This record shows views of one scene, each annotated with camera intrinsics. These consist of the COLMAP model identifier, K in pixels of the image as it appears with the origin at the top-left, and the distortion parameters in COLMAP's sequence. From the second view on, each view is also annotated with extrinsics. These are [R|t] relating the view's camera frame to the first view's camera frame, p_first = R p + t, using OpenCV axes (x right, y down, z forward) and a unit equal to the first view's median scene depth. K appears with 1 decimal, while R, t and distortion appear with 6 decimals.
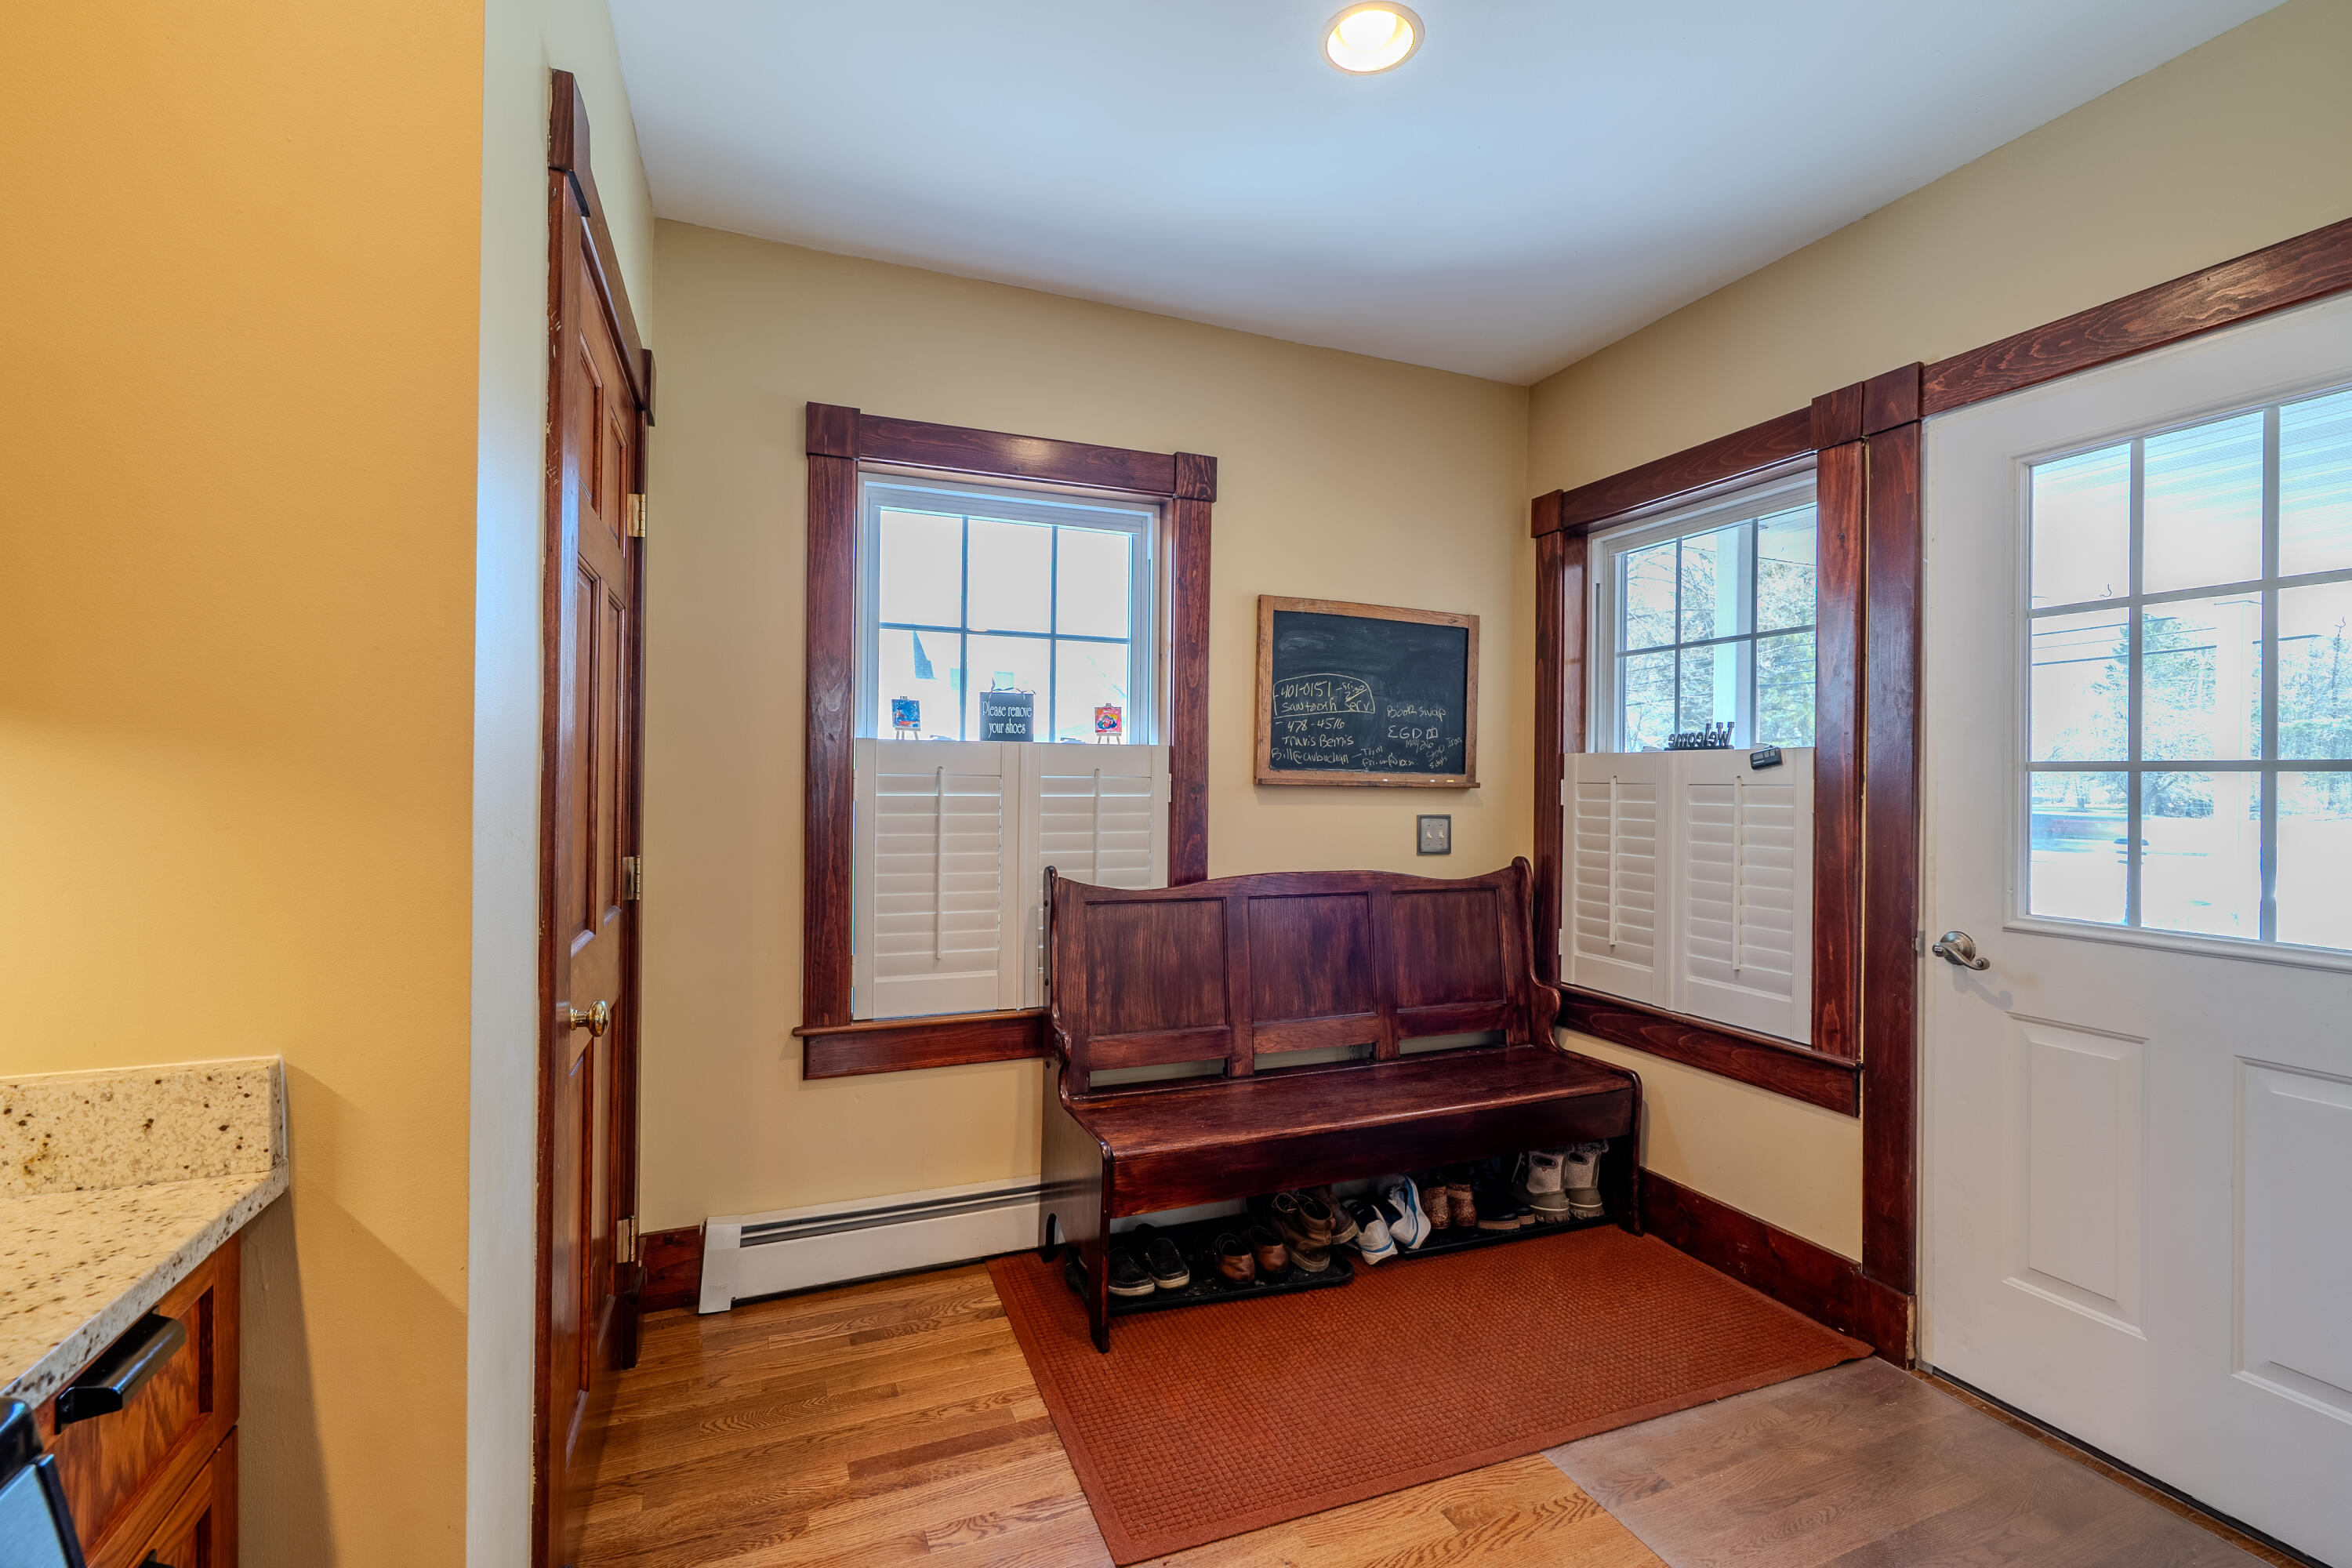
lens RADIAL K [[1050.7, 0, 1184.8], [0, 1050.7, 781.8], [0, 0, 1]] dist [0.000367, 0.001044]
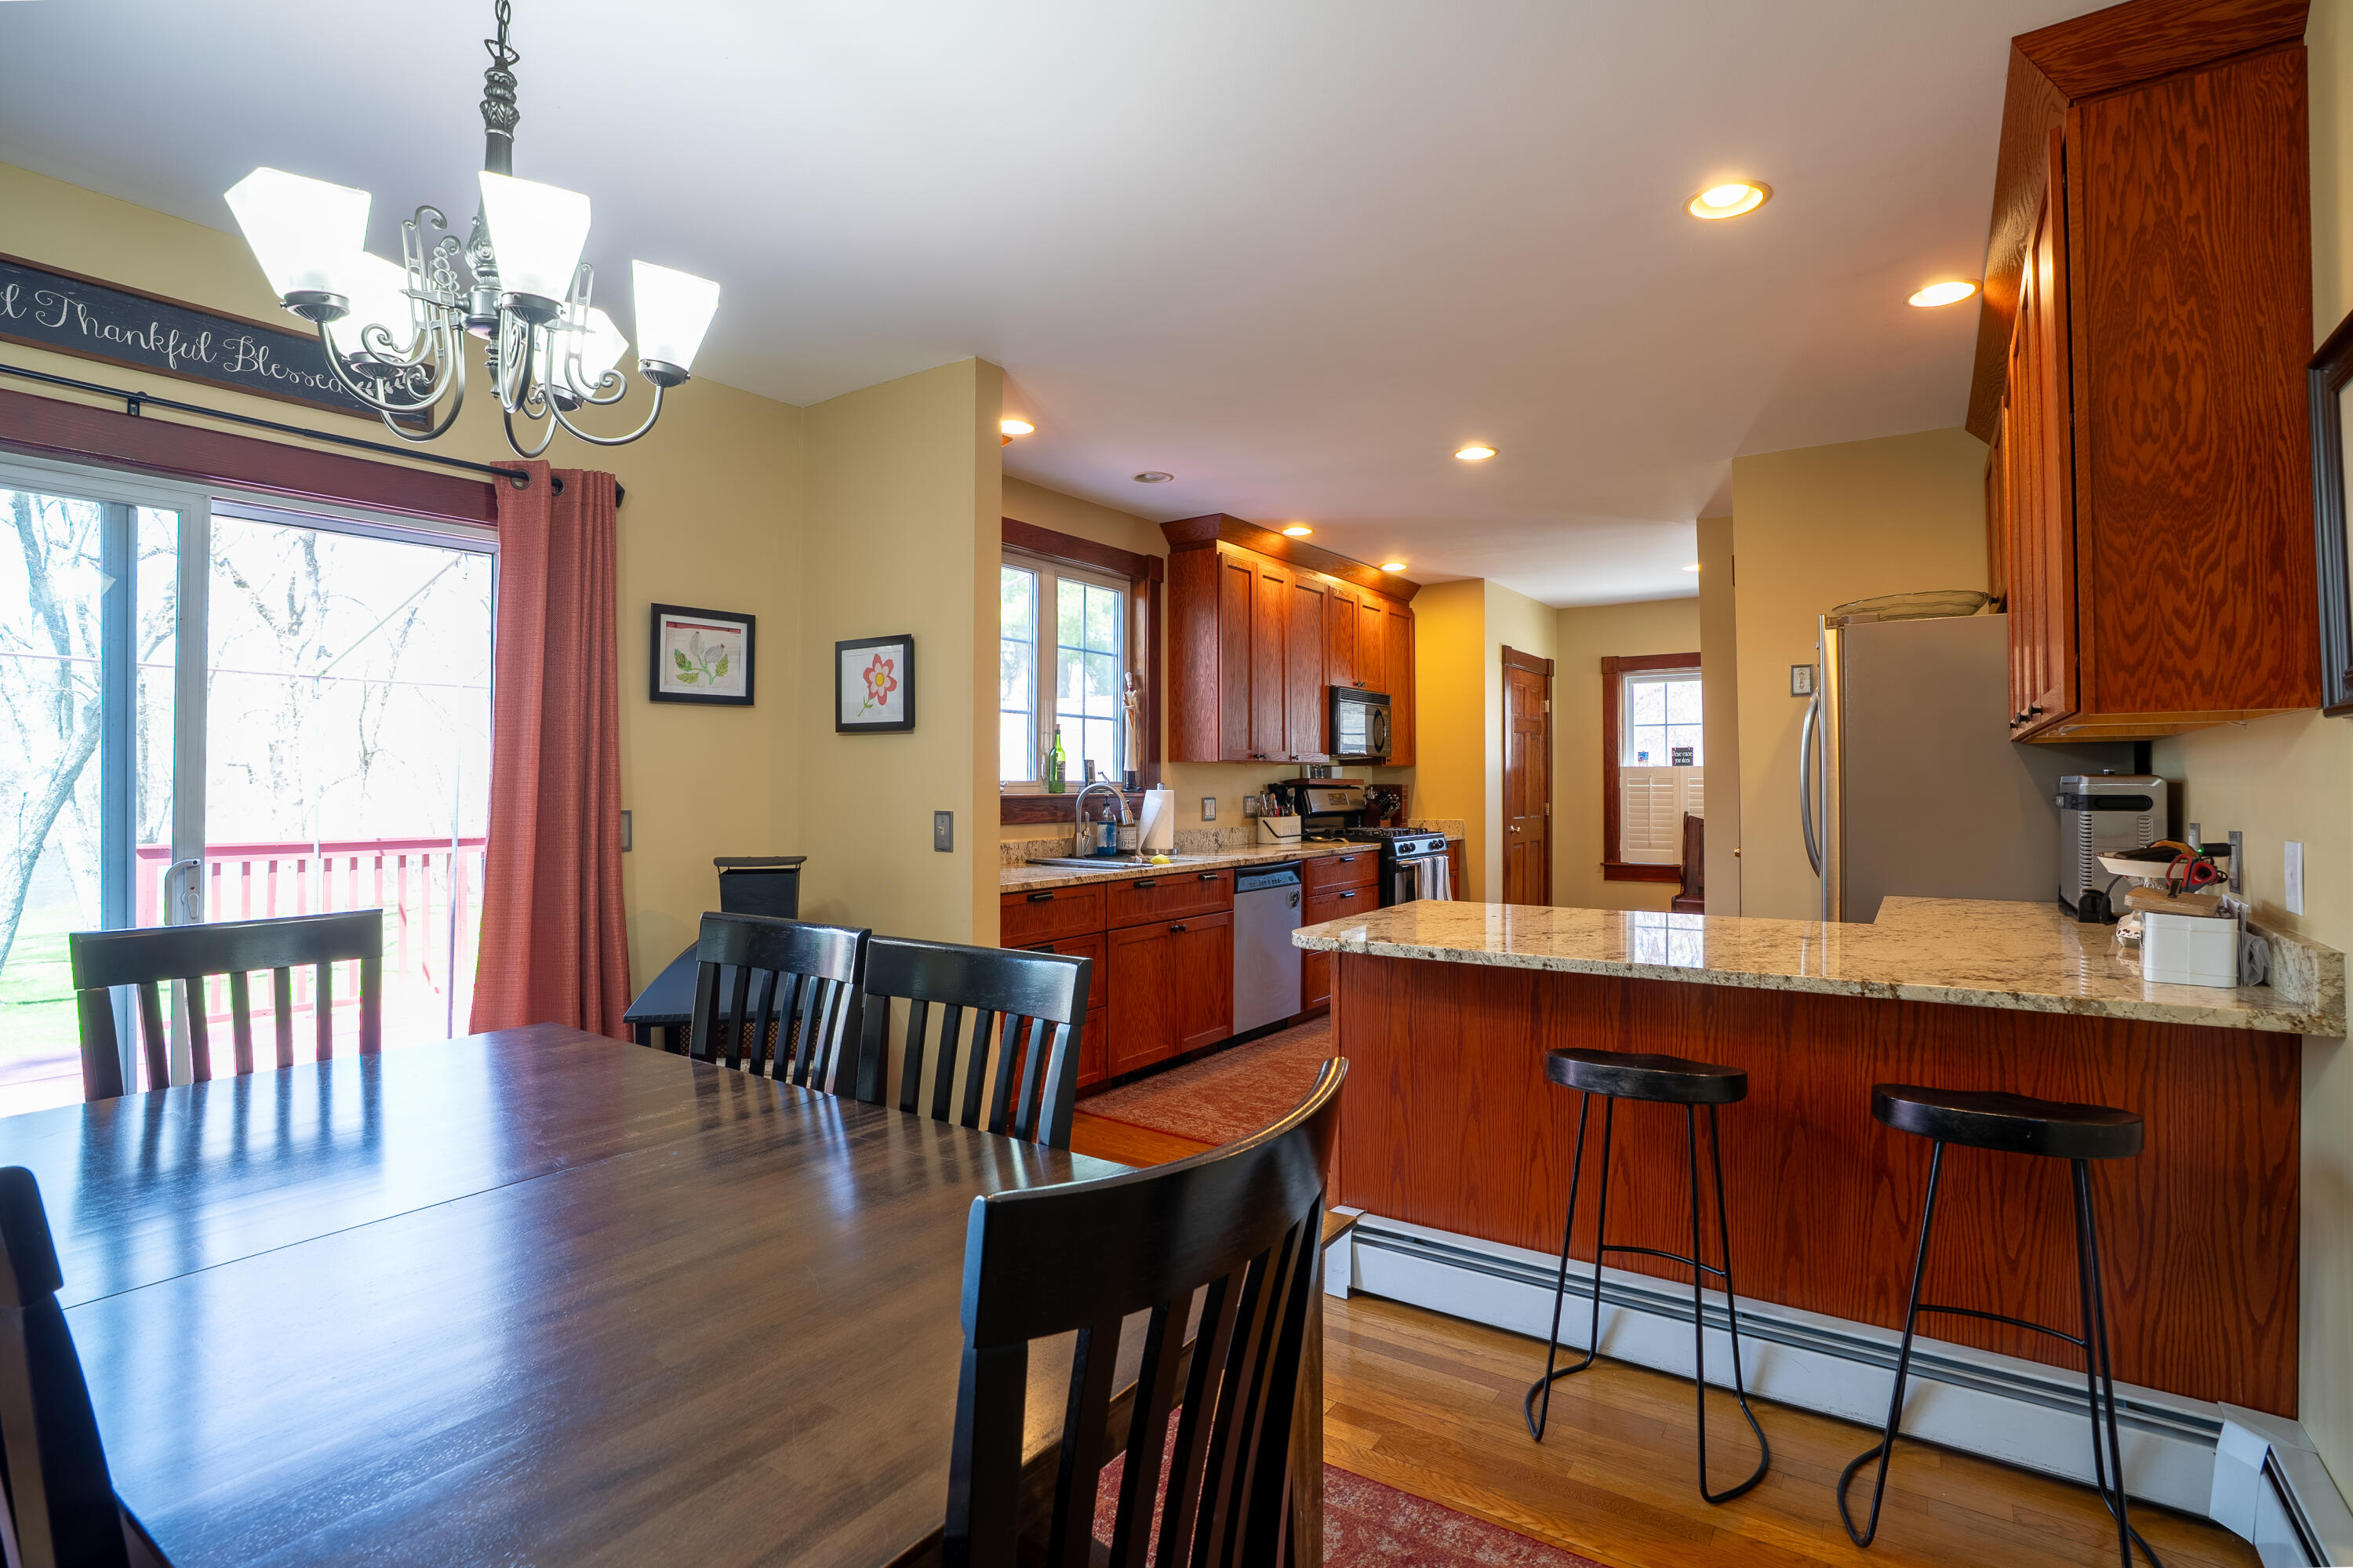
lens RADIAL K [[1133.4, 0, 1179.7], [0, 1133.4, 777.4], [0, 0, 1]] dist [-0.057850, 0.025857]
pose [[0.555385, -0.013443, -0.831485, 1.613326], [0.002657, 0.999893, -0.014391, 0.030942], [0.831589, 0.005784, 0.555361, -1.765842]]
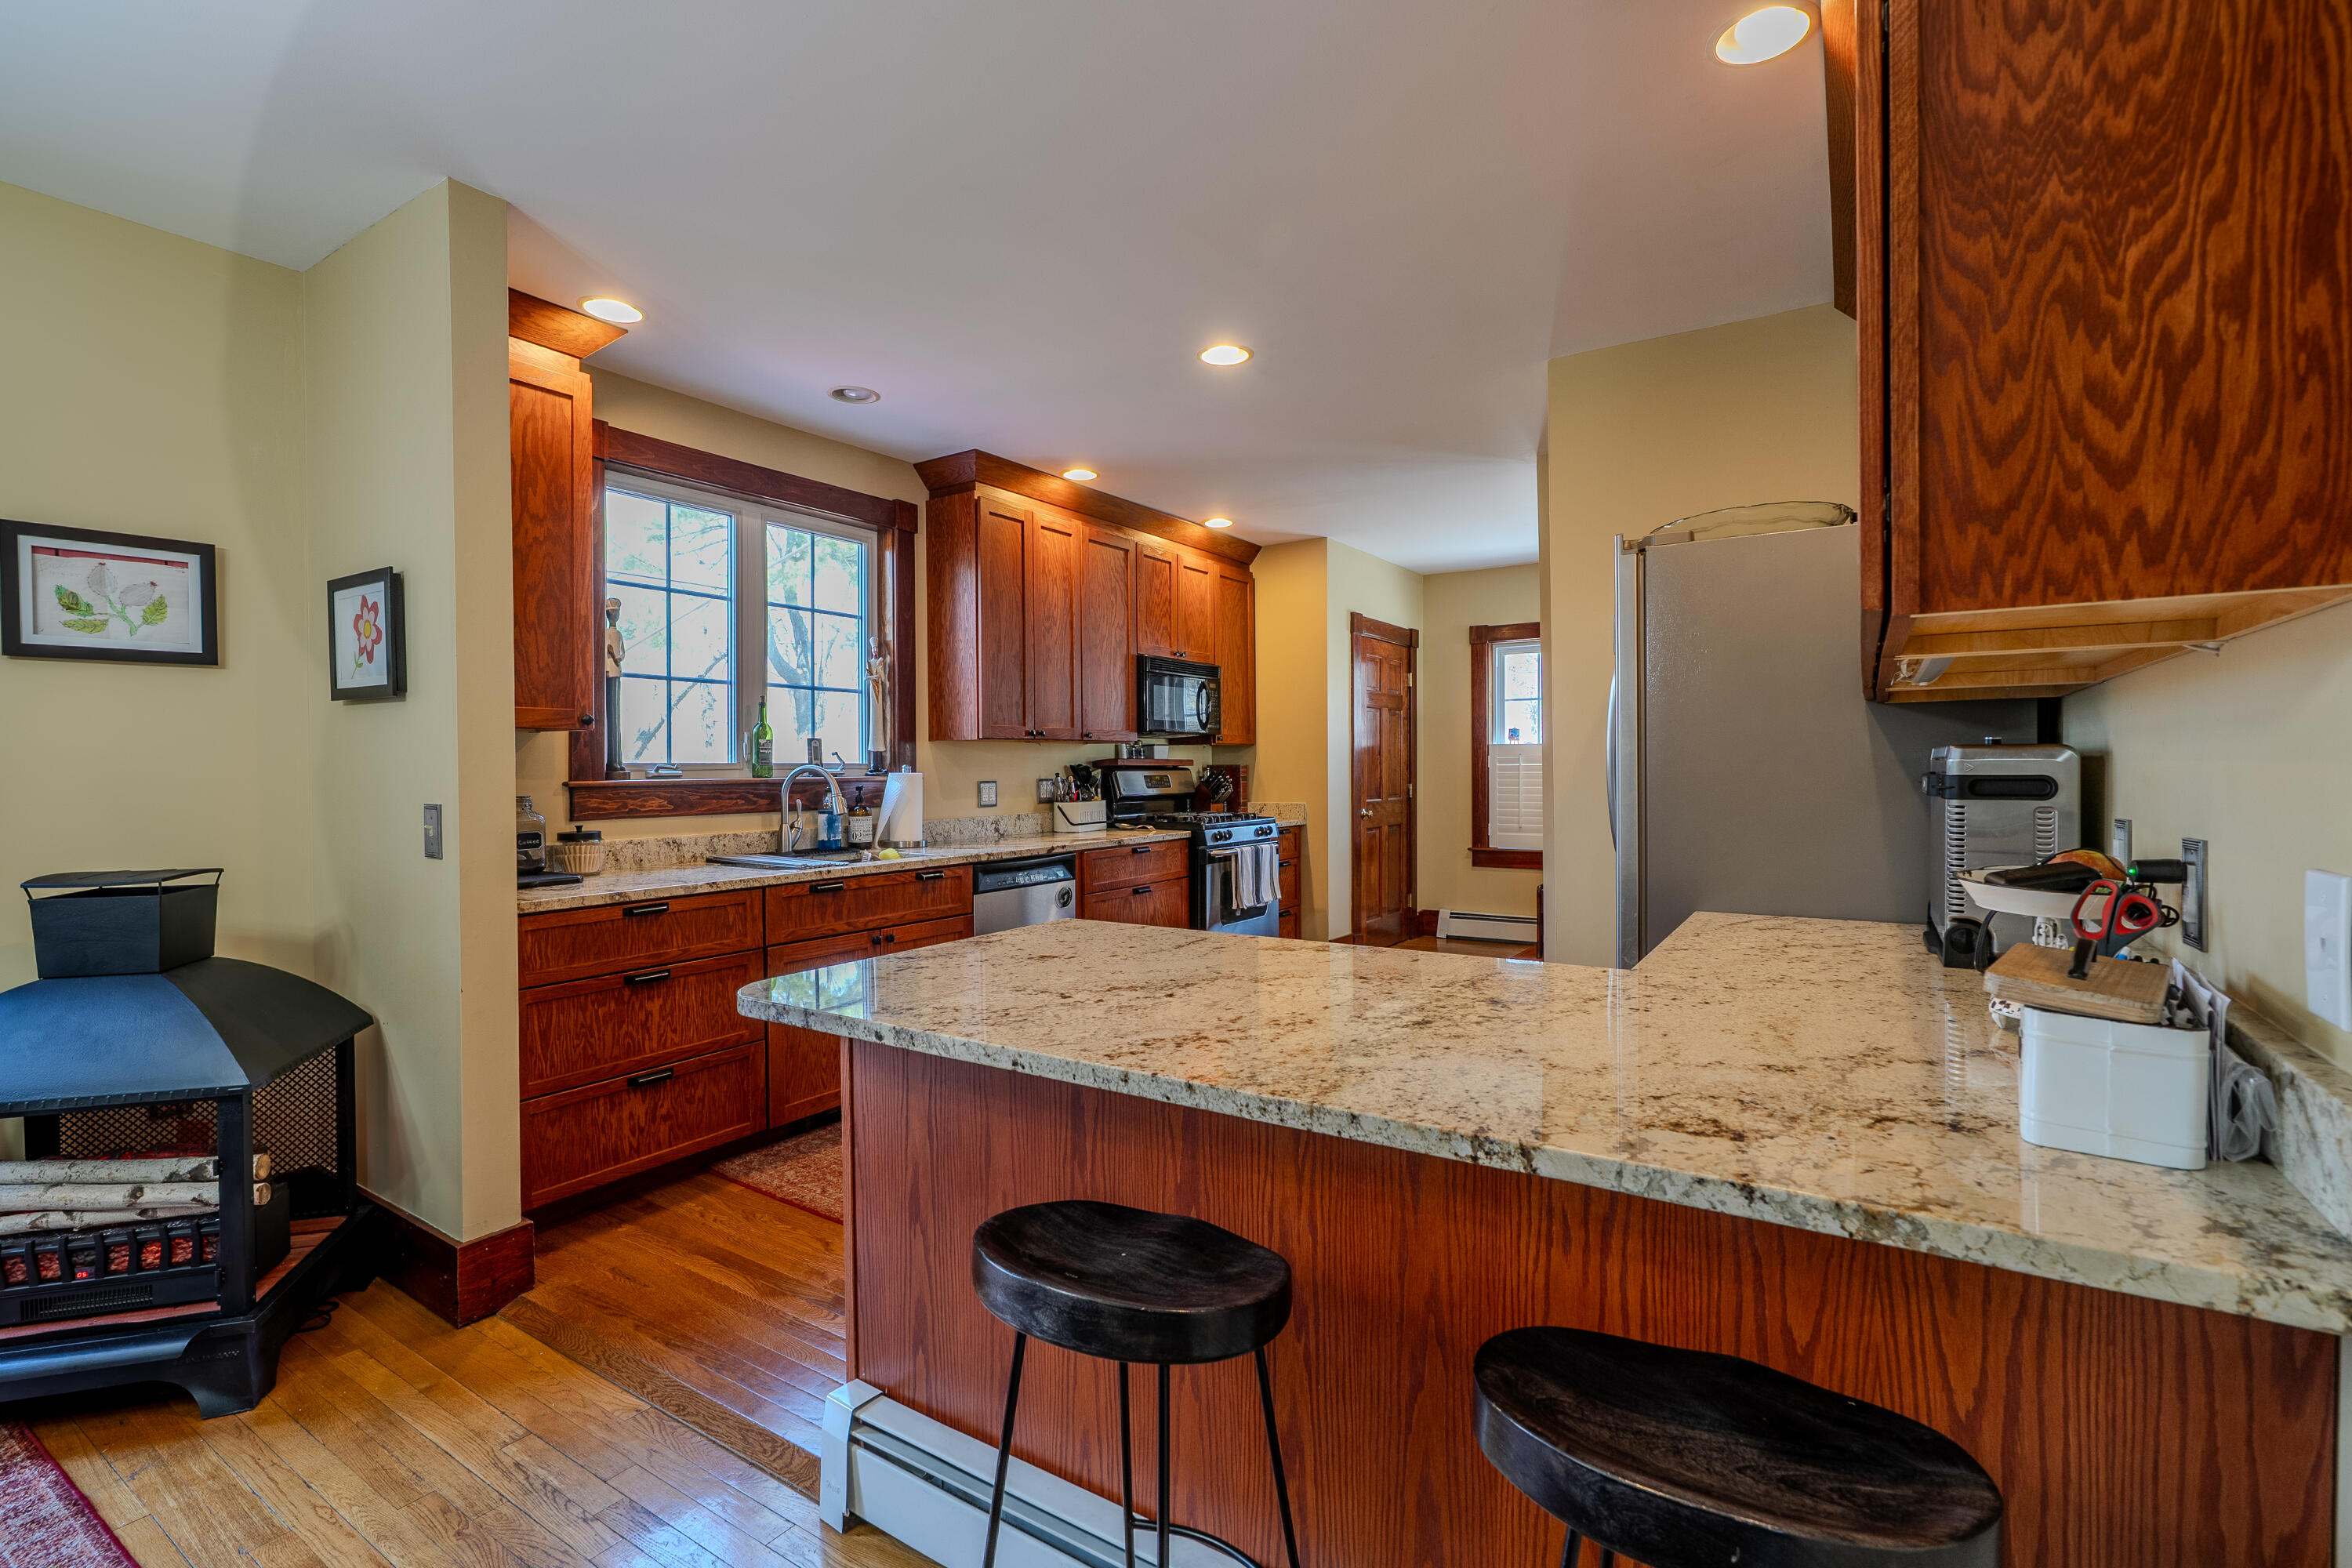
lens RADIAL K [[1050.7, 0, 1184.8], [0, 1050.7, 781.8], [0, 0, 1]] dist [0.000367, 0.001044]
pose [[0.569775, 0.001139, -0.821800, 1.477150], [0.008199, 0.999941, 0.007071, 0.030172], [0.821760, -0.010767, 0.569732, -1.201594]]
